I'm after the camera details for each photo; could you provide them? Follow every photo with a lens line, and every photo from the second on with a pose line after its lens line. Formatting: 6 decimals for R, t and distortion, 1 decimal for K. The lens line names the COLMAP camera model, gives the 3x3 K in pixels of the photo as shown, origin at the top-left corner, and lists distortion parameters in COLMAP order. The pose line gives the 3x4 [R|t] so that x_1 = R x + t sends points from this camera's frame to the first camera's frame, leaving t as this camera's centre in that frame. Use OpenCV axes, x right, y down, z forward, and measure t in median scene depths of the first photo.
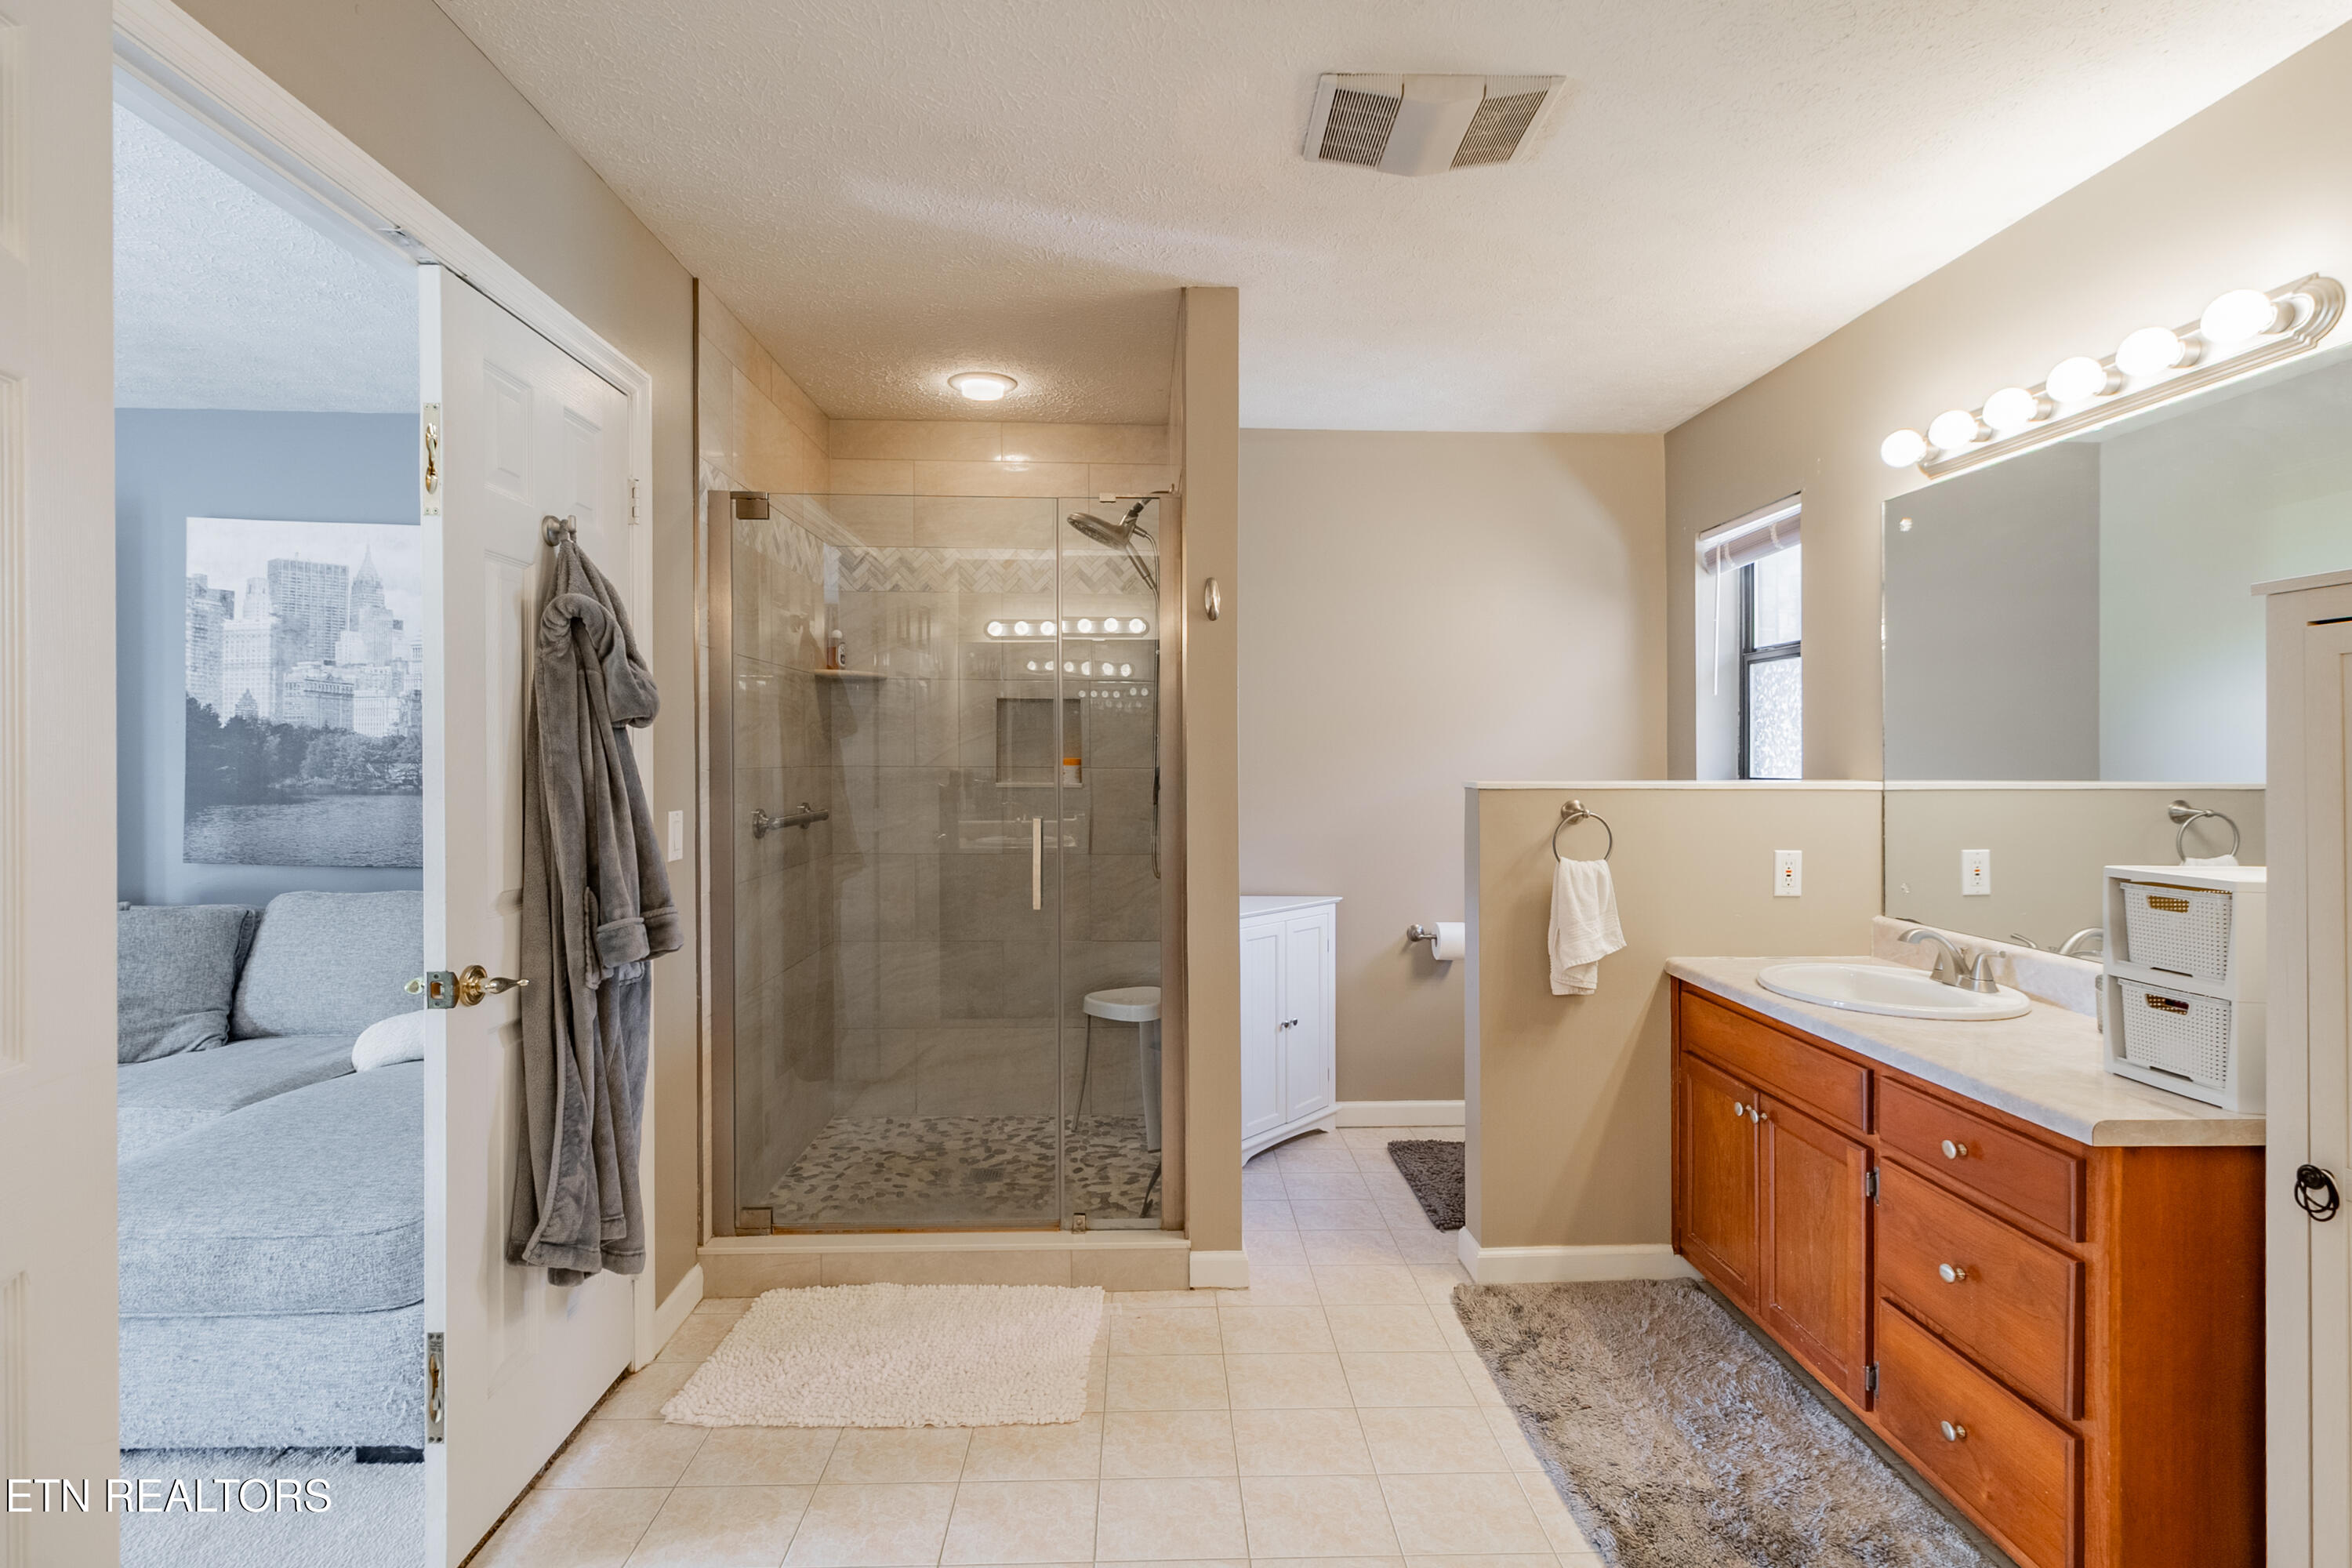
lens RADIAL K [[1096.9, 0, 1174.6], [0, 1096.9, 760.6], [0, 0, 1]] dist [-0.000074, 0.000166]
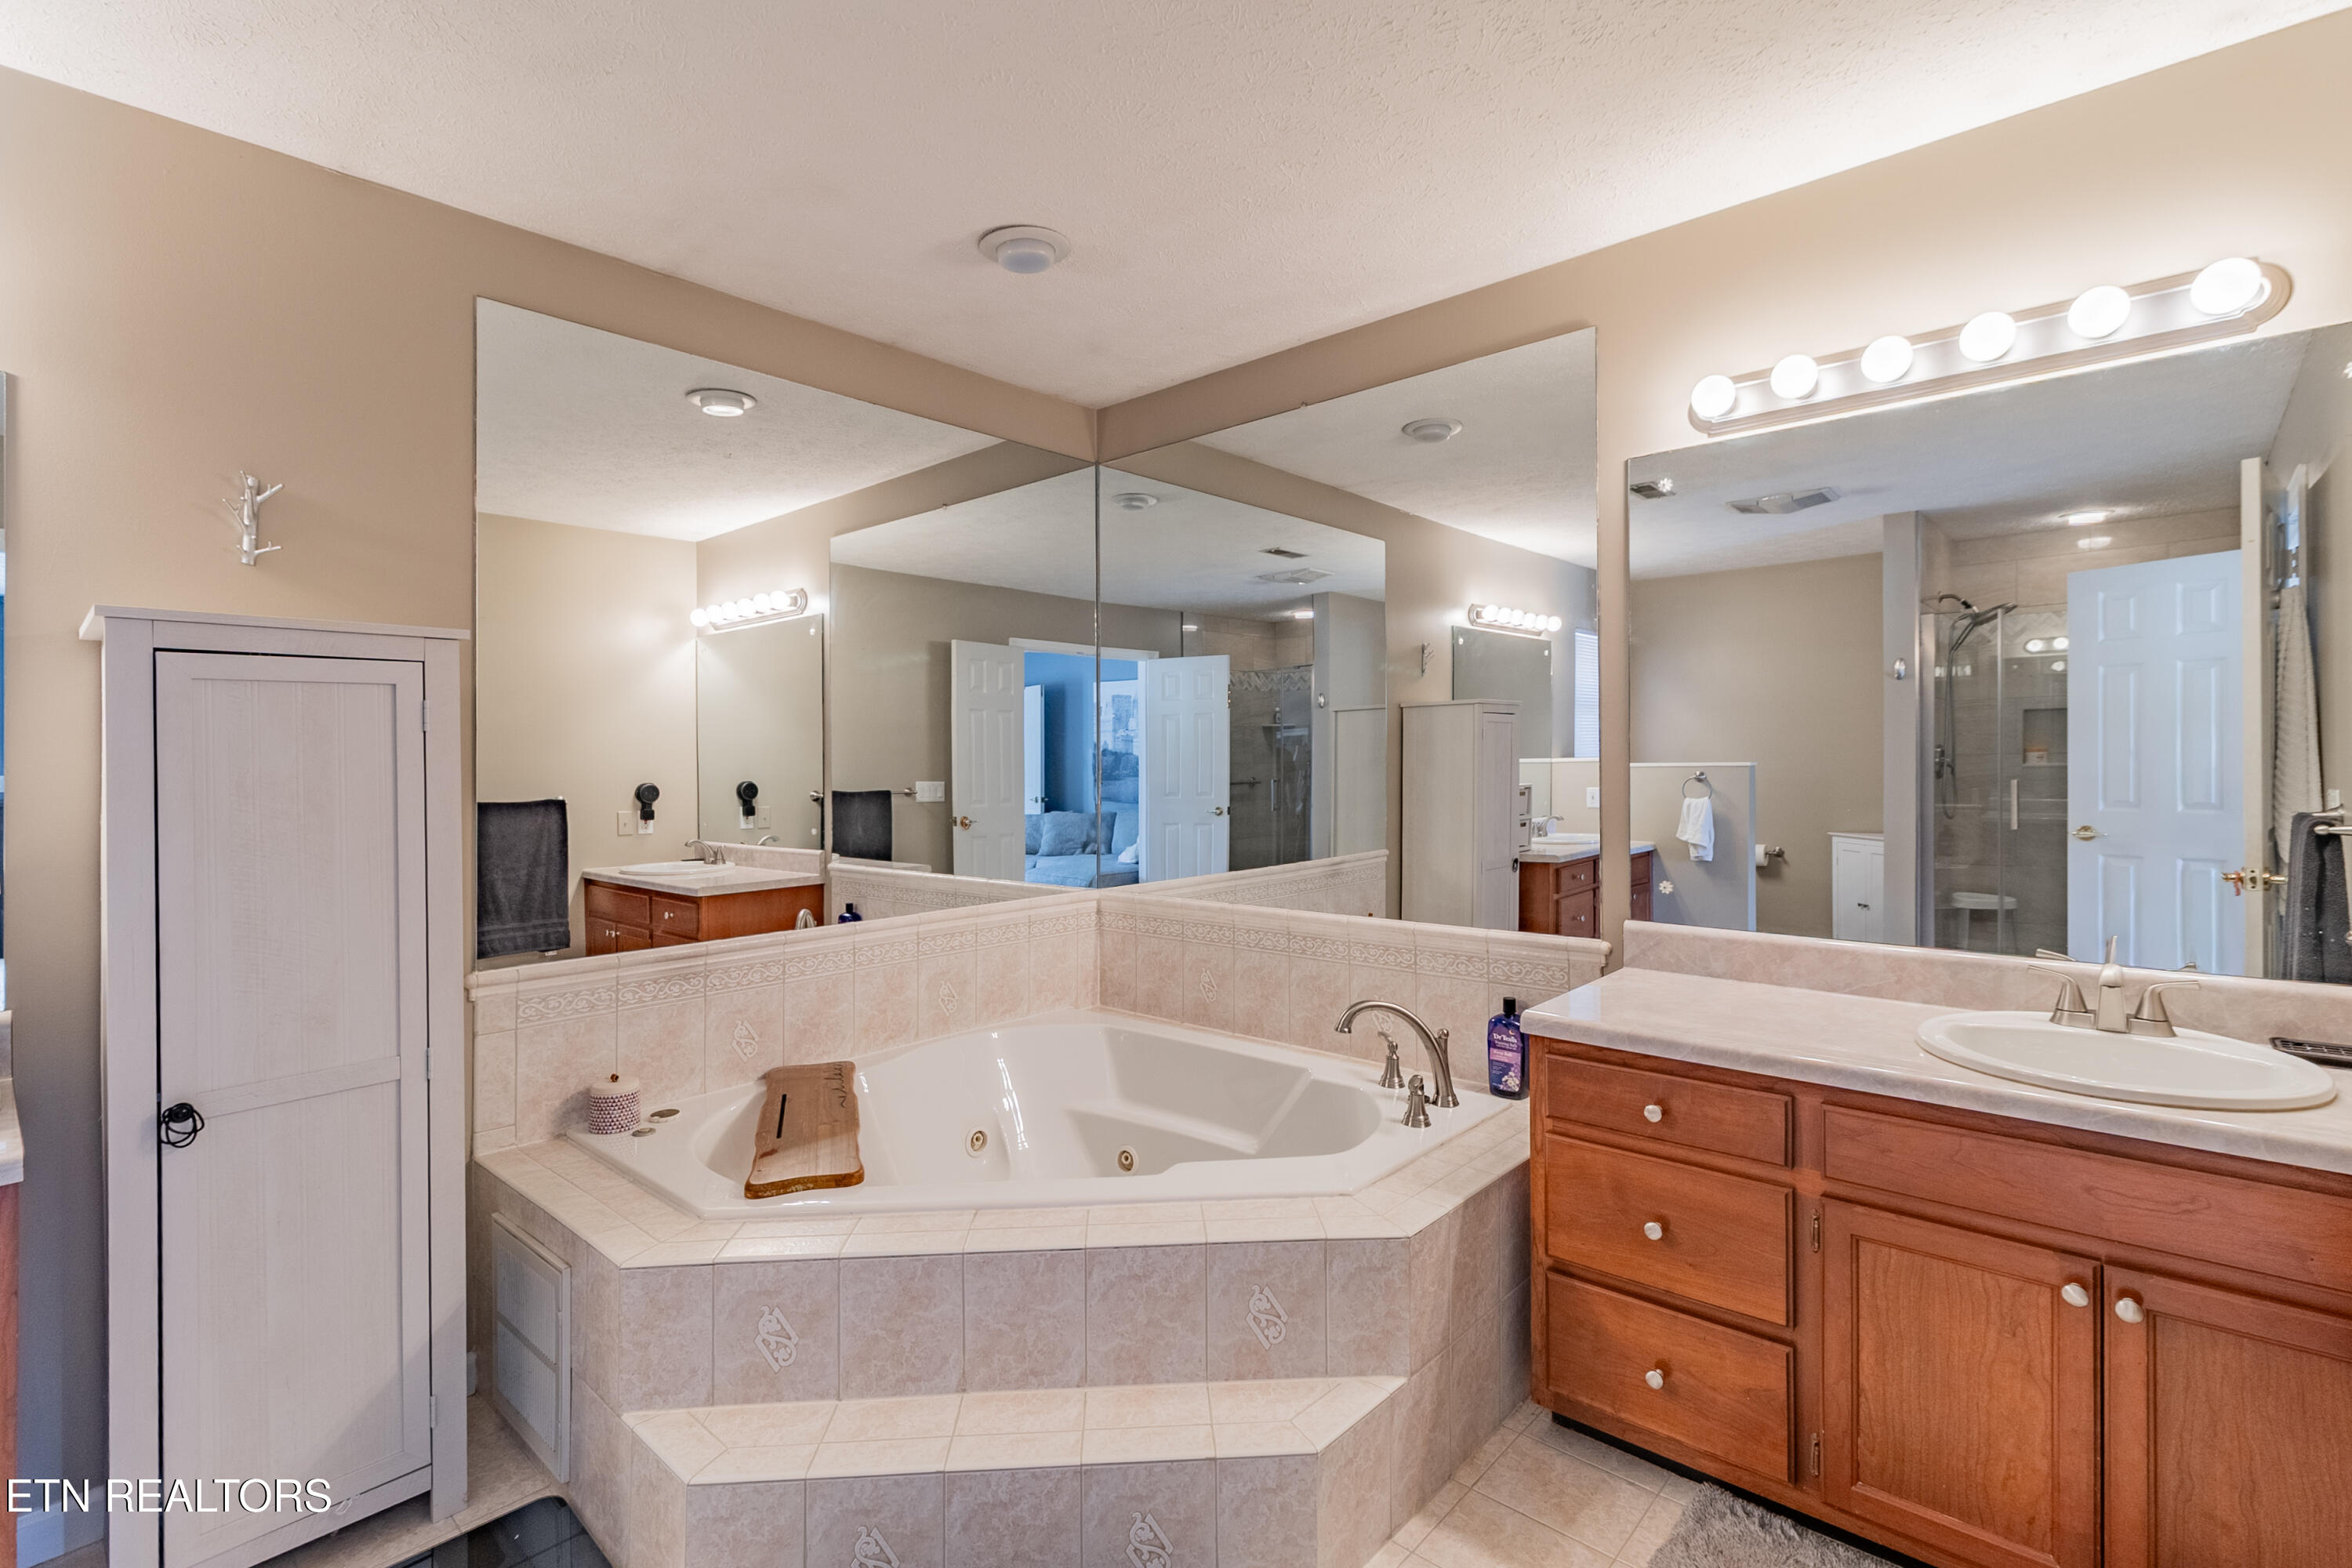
lens RADIAL K [[1091.6, 0, 1184.4], [0, 1091.6, 748.2], [0, 0, 1]] dist [0.000146, 0.000447]
pose [[-0.724455, 0.008107, 0.689275, -0.383297], [0.011050, 0.999939, -0.000147, -0.003778], [-0.689234, 0.007510, -0.724500, 0.729839]]
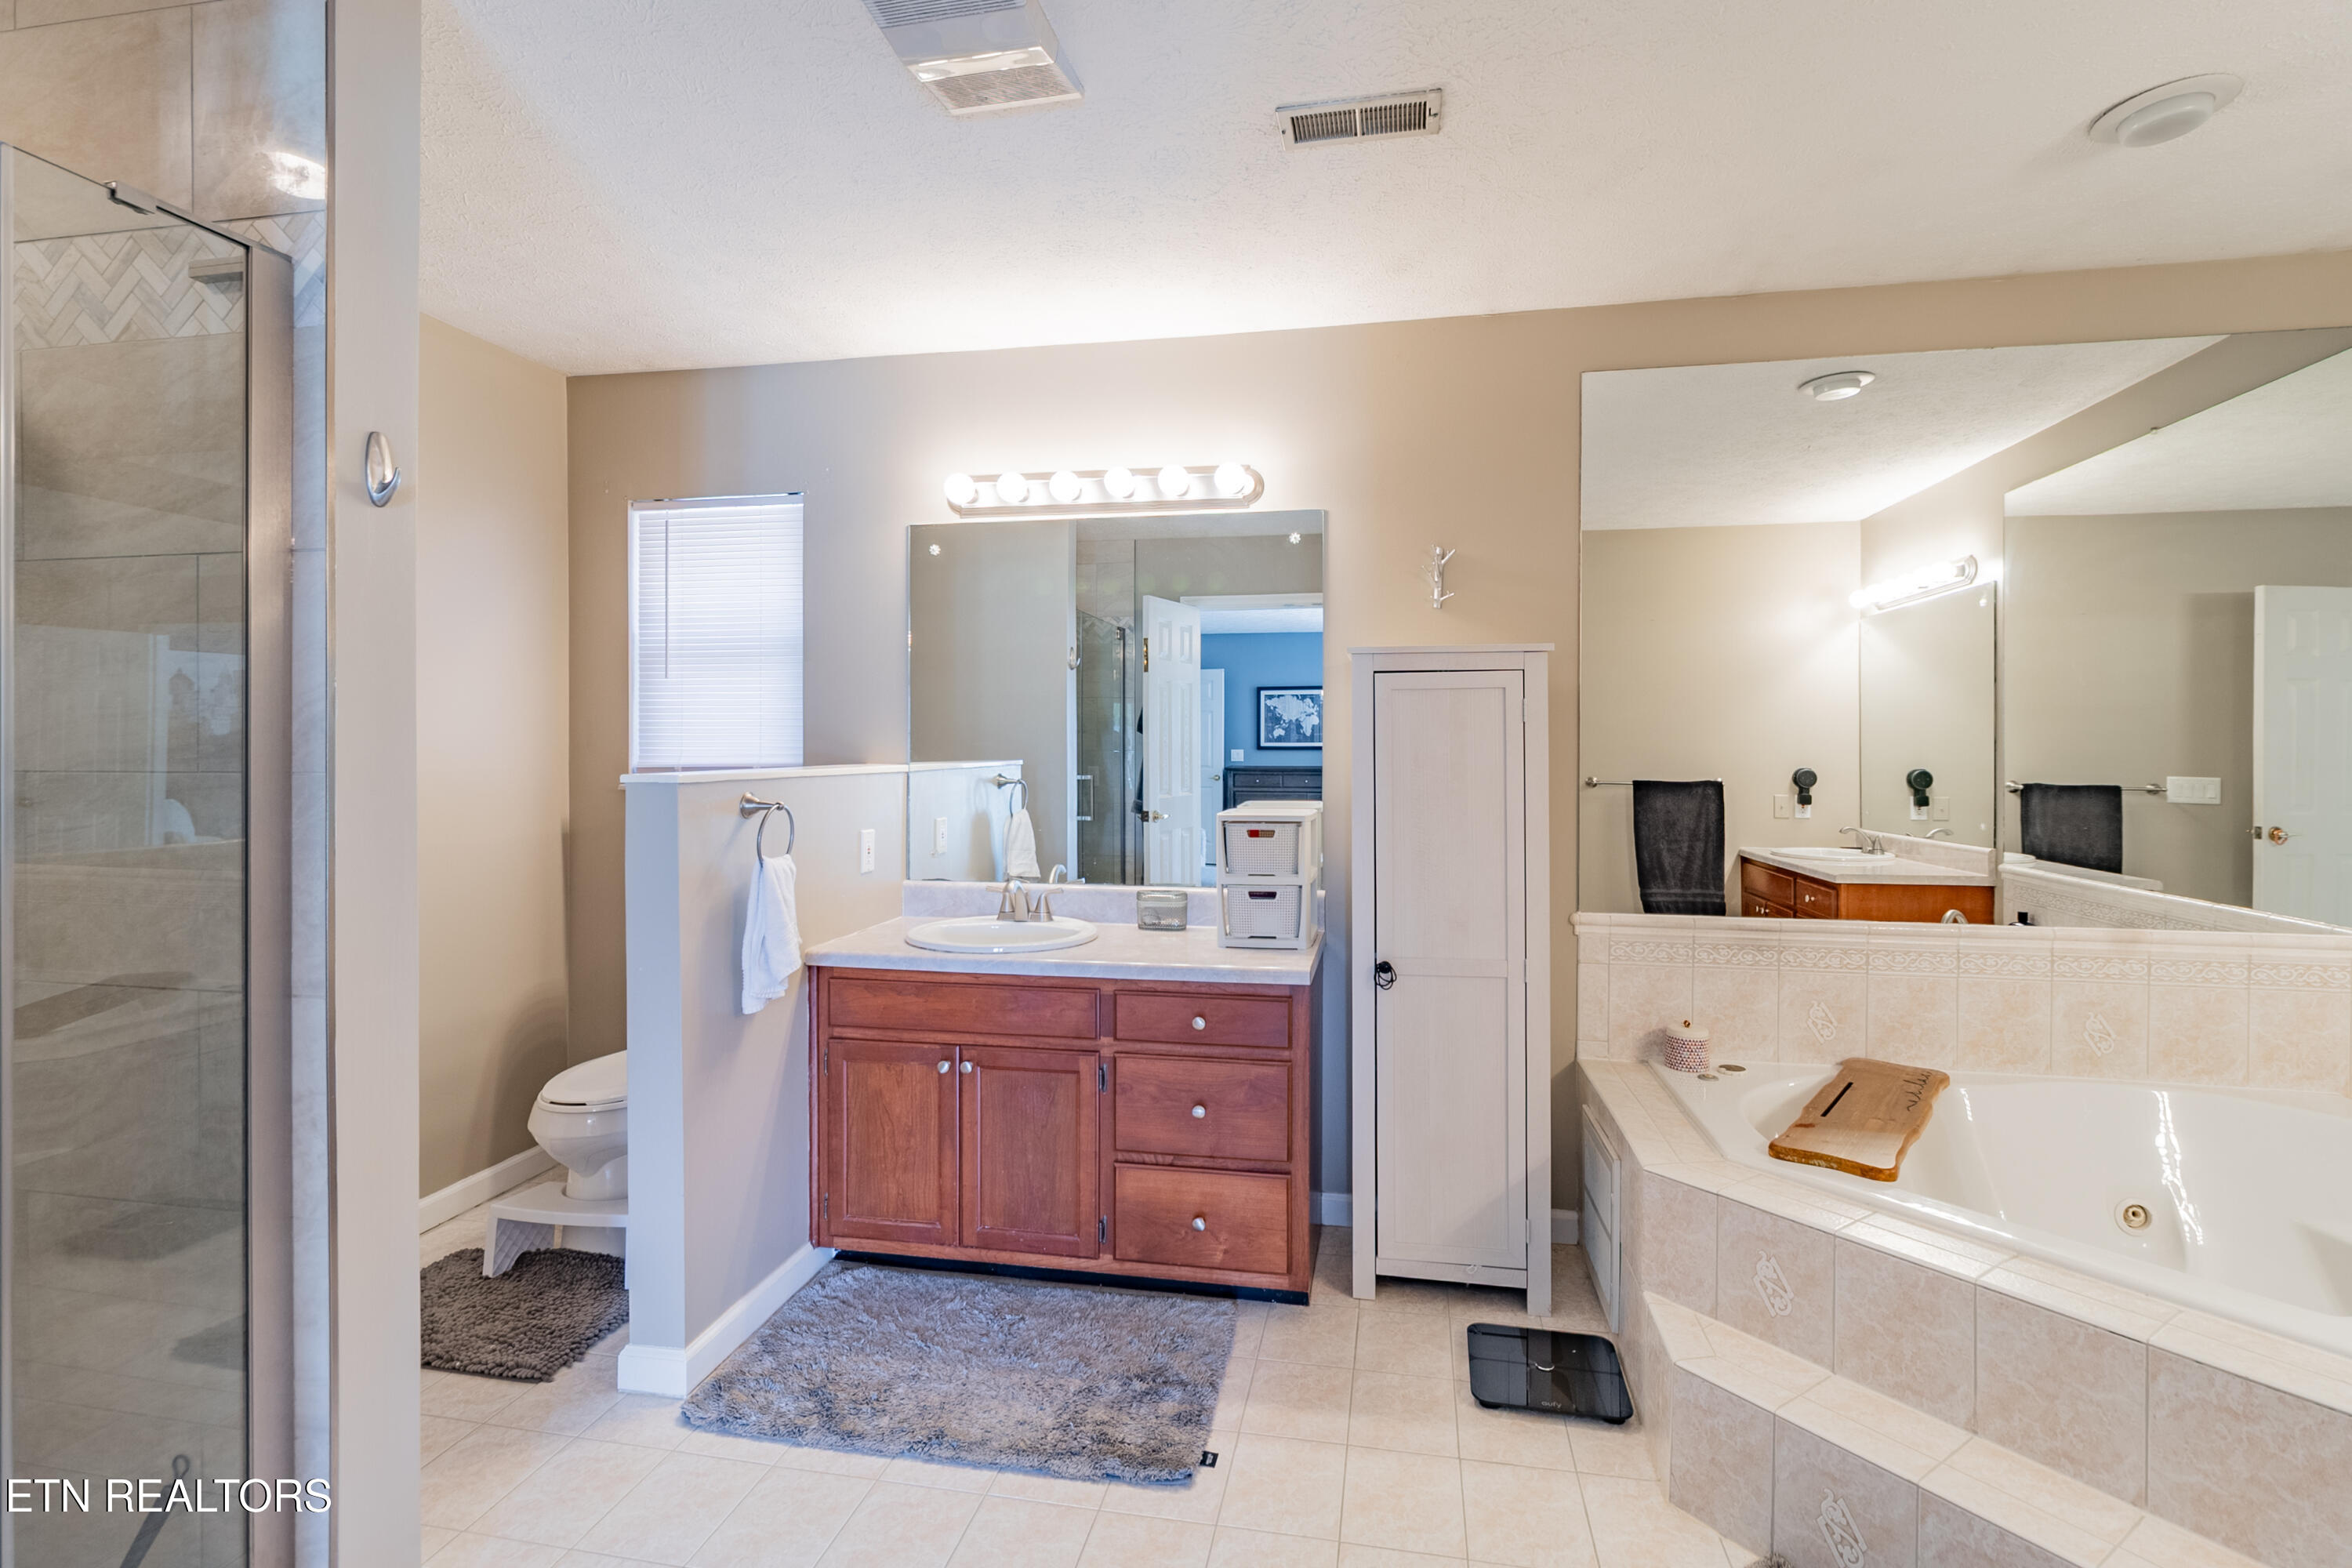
lens RADIAL K [[1091.6, 0, 1184.4], [0, 1091.6, 748.2], [0, 0, 1]] dist [0.000146, 0.000447]
pose [[0.220705, -0.005351, 0.975326, -0.564424], [0.005947, 0.999974, 0.004141, -0.002898], [-0.975323, 0.004886, 0.220731, 0.607954]]
